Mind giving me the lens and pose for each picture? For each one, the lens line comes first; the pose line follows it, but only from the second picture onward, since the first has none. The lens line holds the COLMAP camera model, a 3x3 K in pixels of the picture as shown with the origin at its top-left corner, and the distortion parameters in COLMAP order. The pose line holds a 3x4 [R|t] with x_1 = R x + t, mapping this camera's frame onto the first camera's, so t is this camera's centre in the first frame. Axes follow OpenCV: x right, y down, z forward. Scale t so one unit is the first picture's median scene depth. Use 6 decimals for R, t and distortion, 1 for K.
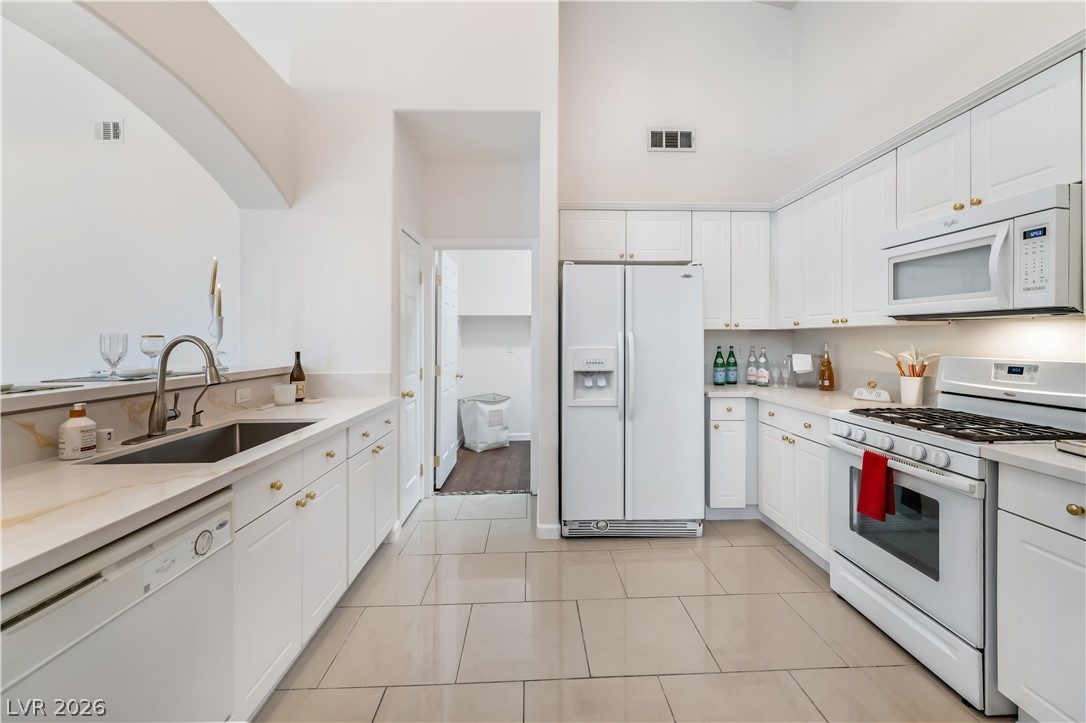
lens RADIAL K [[445.7, 0, 548.7], [0, 445.7, 340.5], [0, 0, 1]] dist [0.000568, -0.000009]
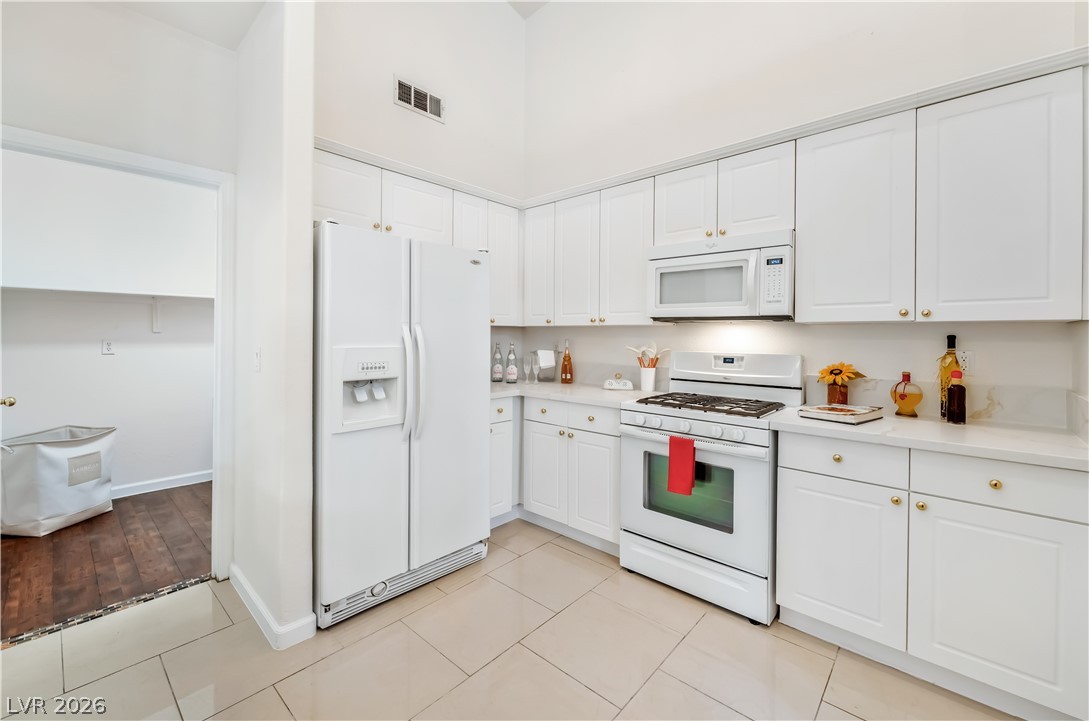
lens RADIAL K [[446.9, 0, 550.2], [0, 446.9, 339.5], [0, 0, 1]] dist [0.000568, -0.000009]
pose [[0.695294, -0.000088, 0.718726, -0.238871], [-0.006023, 0.999964, 0.005949, -0.001666], [-0.718700, -0.008465, 0.695268, 0.327966]]
